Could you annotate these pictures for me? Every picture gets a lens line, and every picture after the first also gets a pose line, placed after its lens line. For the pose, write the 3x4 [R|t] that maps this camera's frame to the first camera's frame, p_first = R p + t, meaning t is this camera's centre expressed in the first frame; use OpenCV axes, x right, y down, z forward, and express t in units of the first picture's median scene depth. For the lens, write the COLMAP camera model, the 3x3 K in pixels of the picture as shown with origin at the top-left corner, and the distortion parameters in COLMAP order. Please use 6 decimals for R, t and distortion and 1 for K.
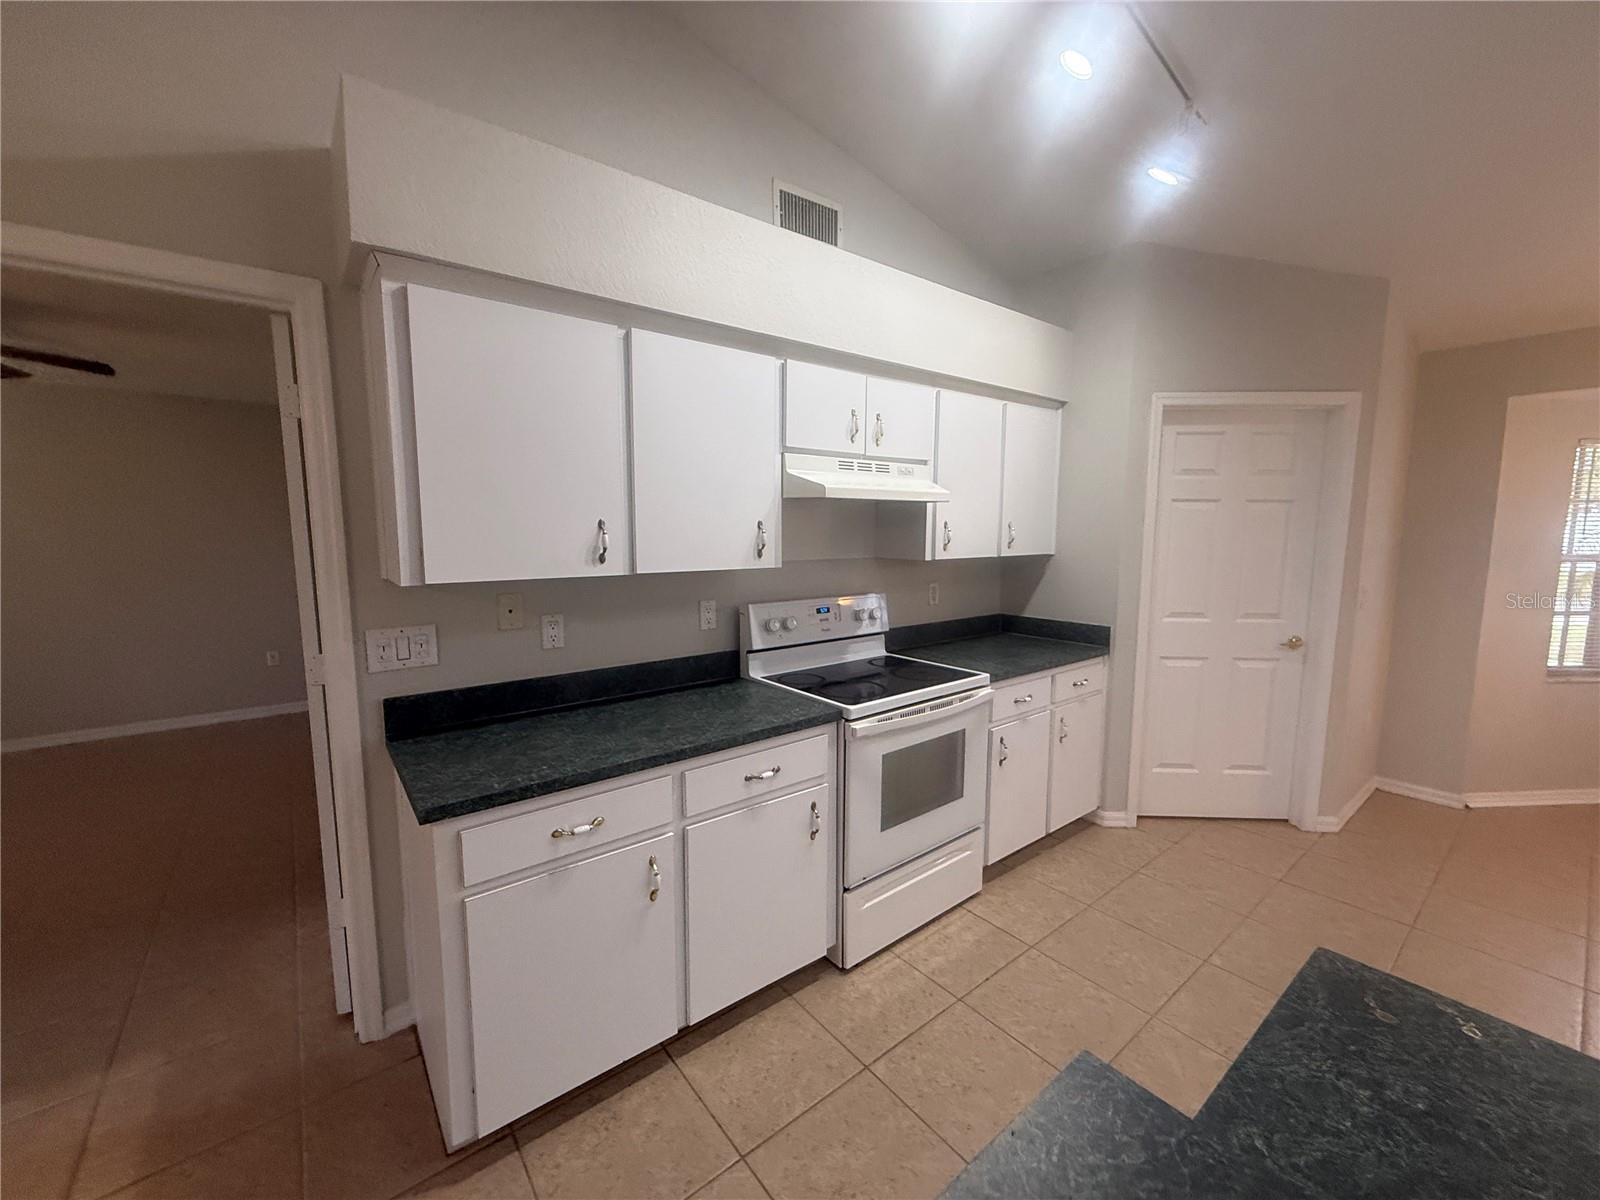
lens RADIAL K [[637.9, 0, 798.6], [0, 637.9, 598.6], [0, 0, 1]] dist [0.000073, 0.000082]
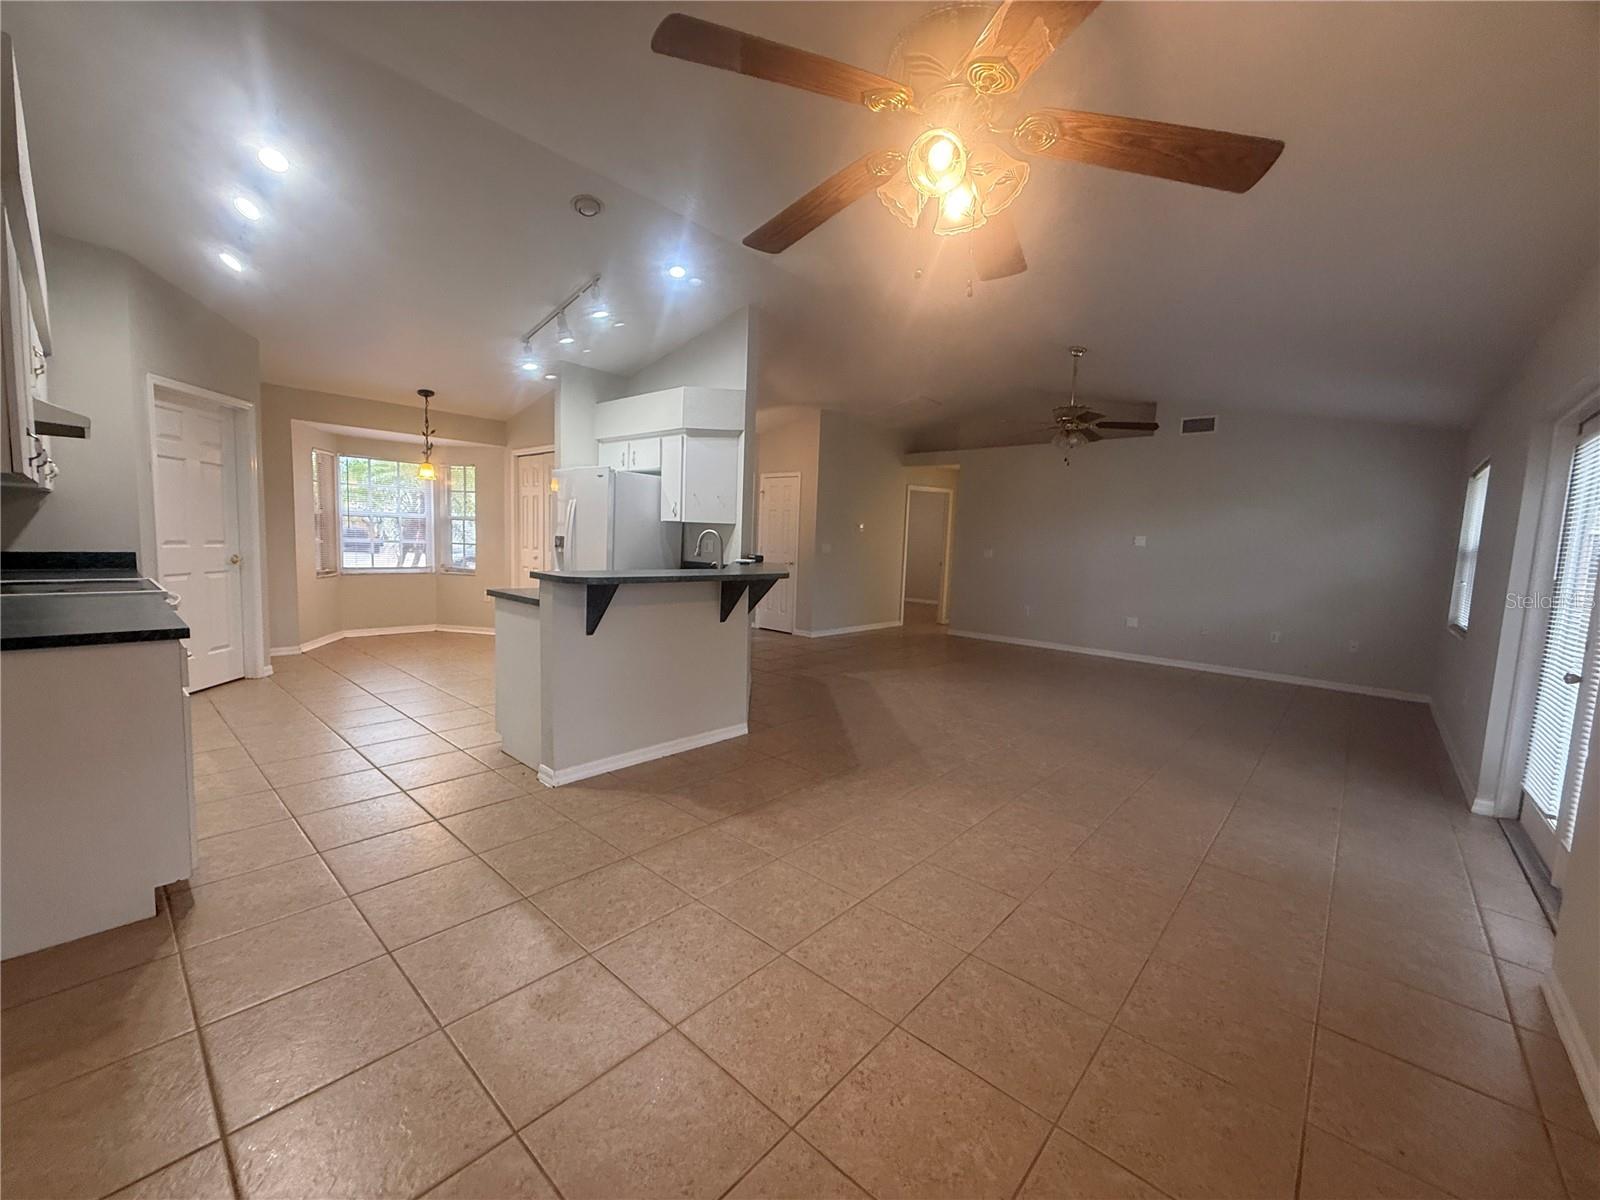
lens RADIAL K [[637.9, 0, 798.6], [0, 637.9, 598.6], [0, 0, 1]] dist [0.000073, 0.000082]
pose [[-0.173452, -0.102503, 0.979493, -1.220259], [0.070444, 0.990730, 0.116153, 0.100881], [-0.982320, 0.089147, -0.164624, -0.086512]]
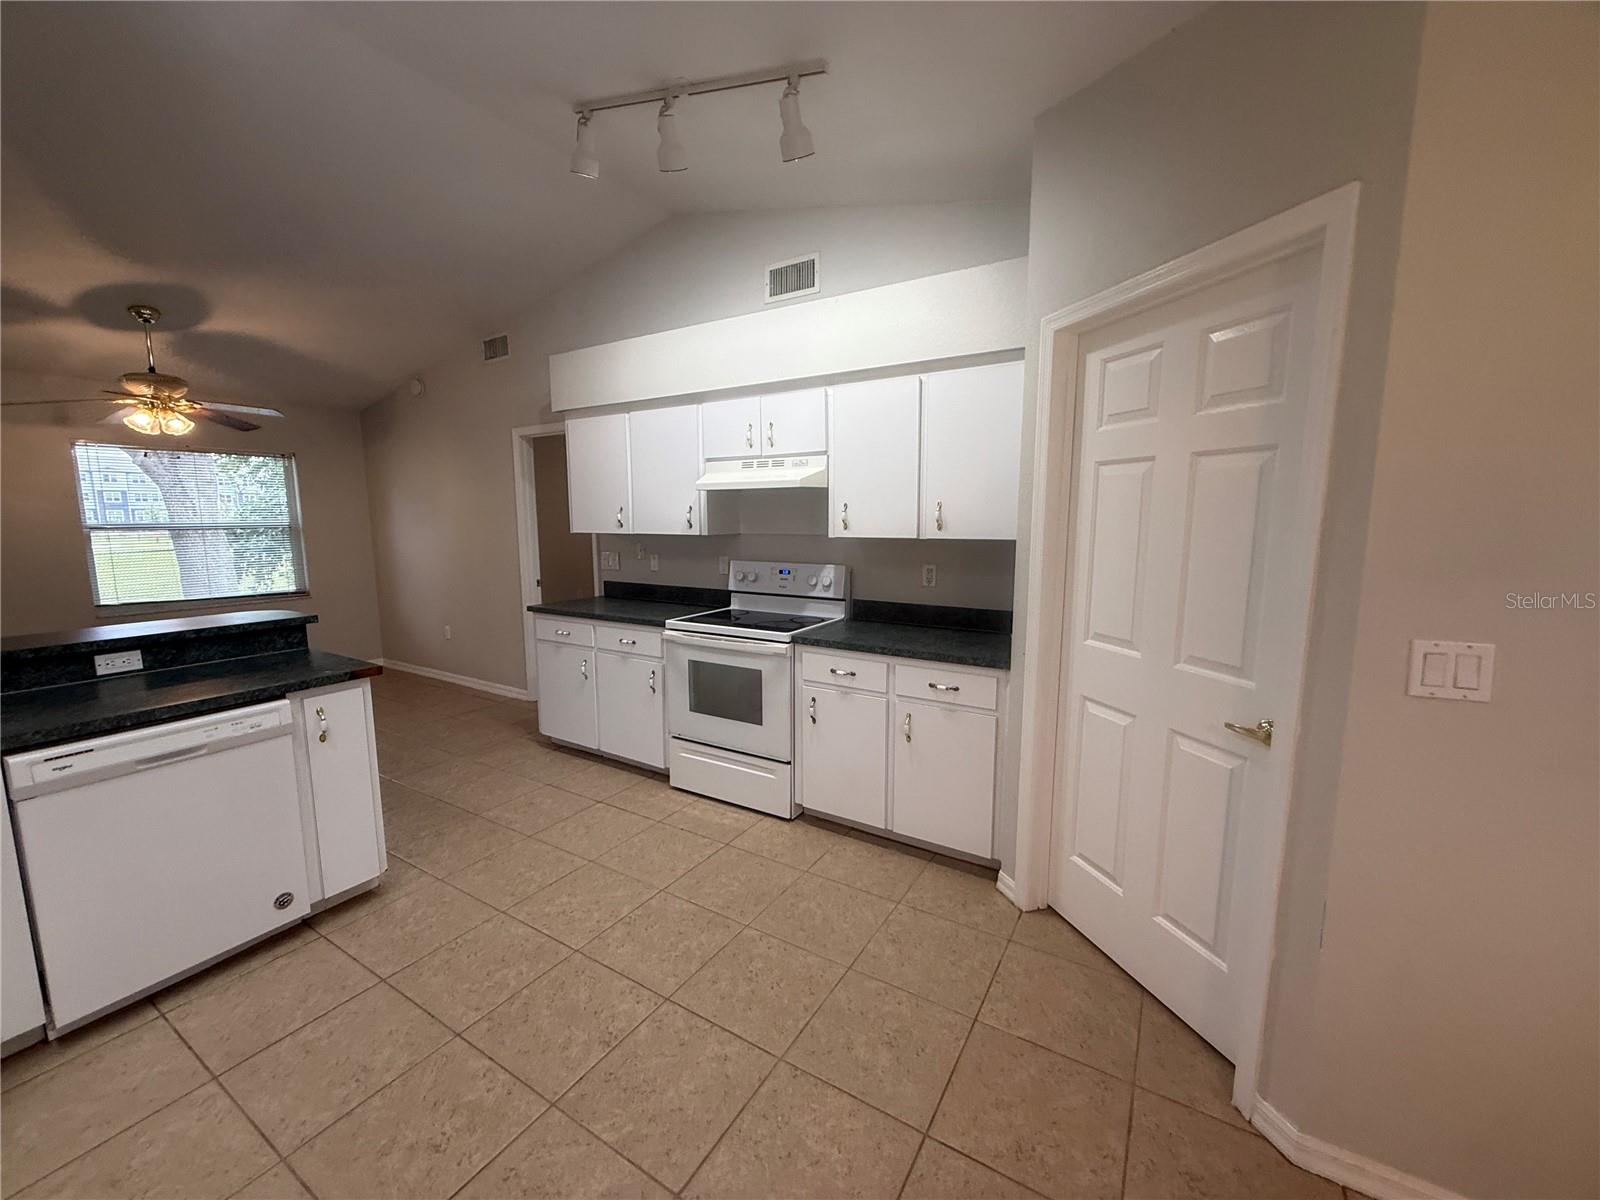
lens RADIAL K [[637.9, 0, 798.6], [0, 637.9, 598.6], [0, 0, 1]] dist [0.000073, 0.000082]
pose [[0.343318, 0.120234, -0.931492, 1.390304], [-0.102362, 0.990654, 0.090143, -0.053299], [0.933625, 0.064402, 0.352417, 0.601884]]
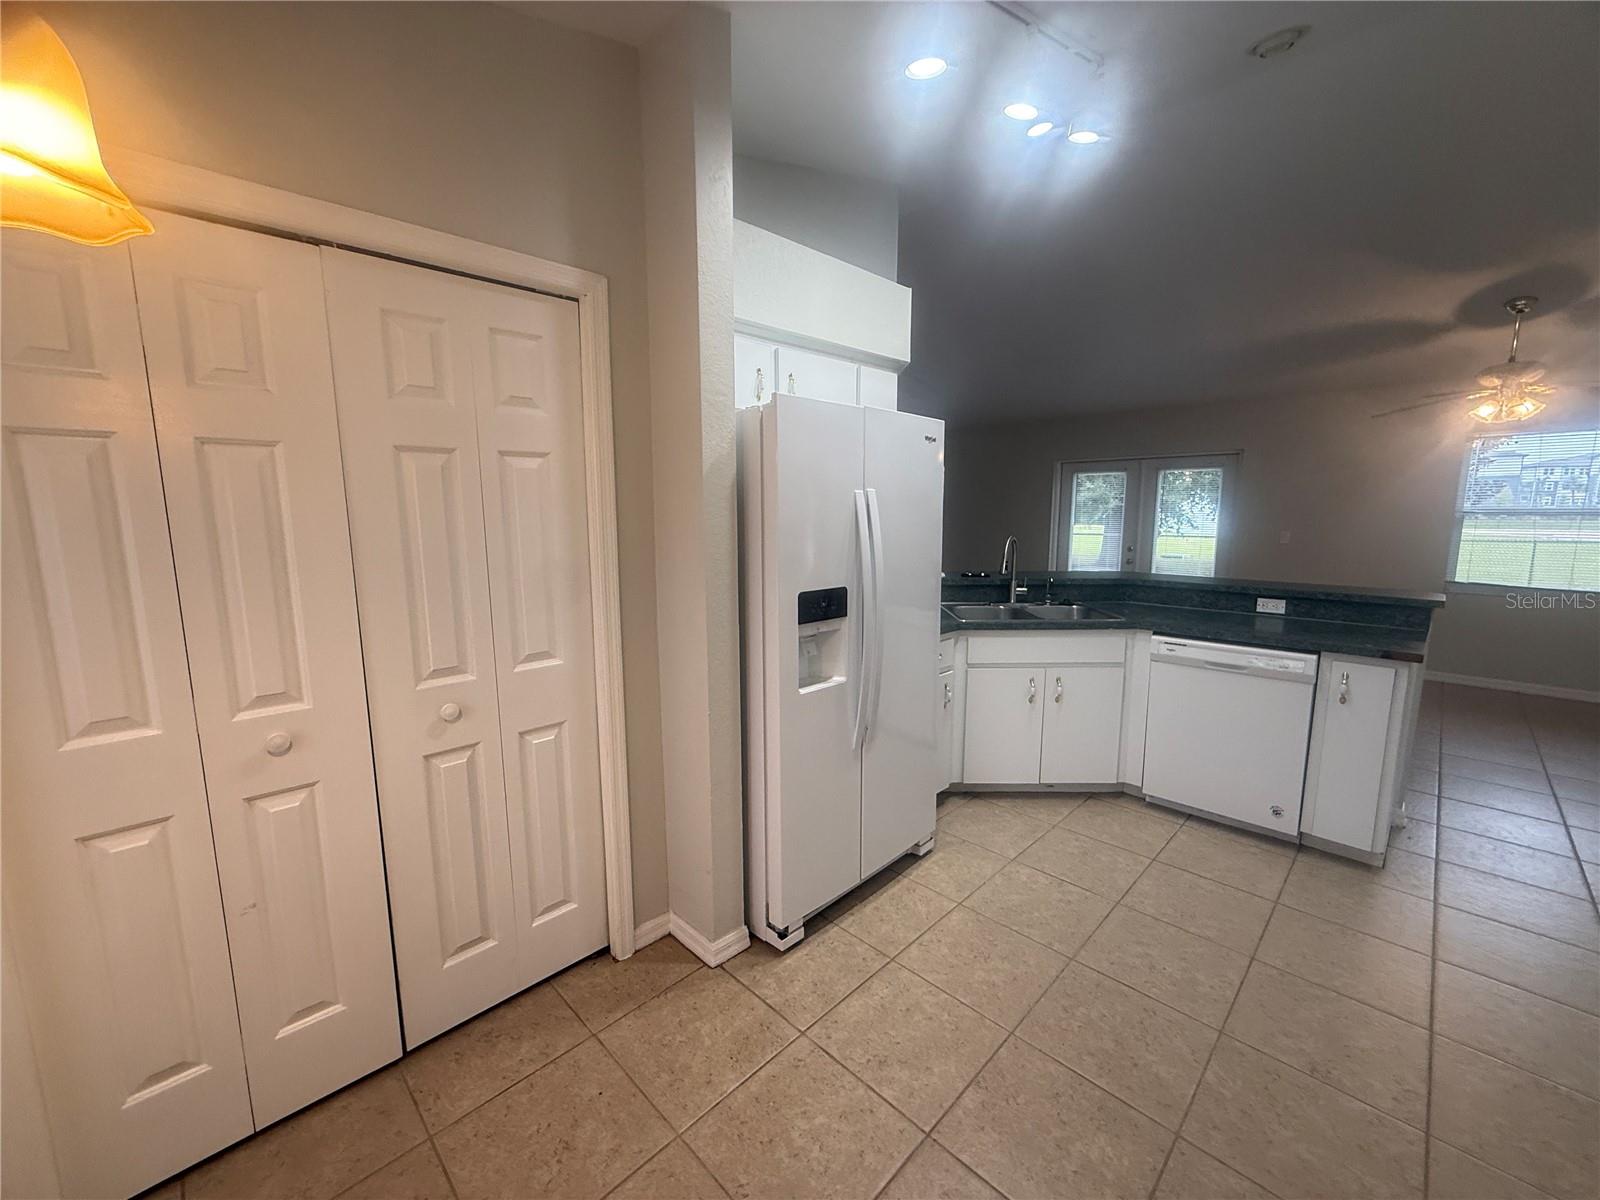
lens RADIAL K [[637.9, 0, 798.6], [0, 637.9, 598.6], [0, 0, 1]] dist [0.000073, 0.000082]
pose [[-0.993600, 0.019264, -0.111301, 1.309521], [-0.009733, 0.967084, 0.254273, -0.112380], [0.112536, 0.253729, -0.960707, 1.137800]]
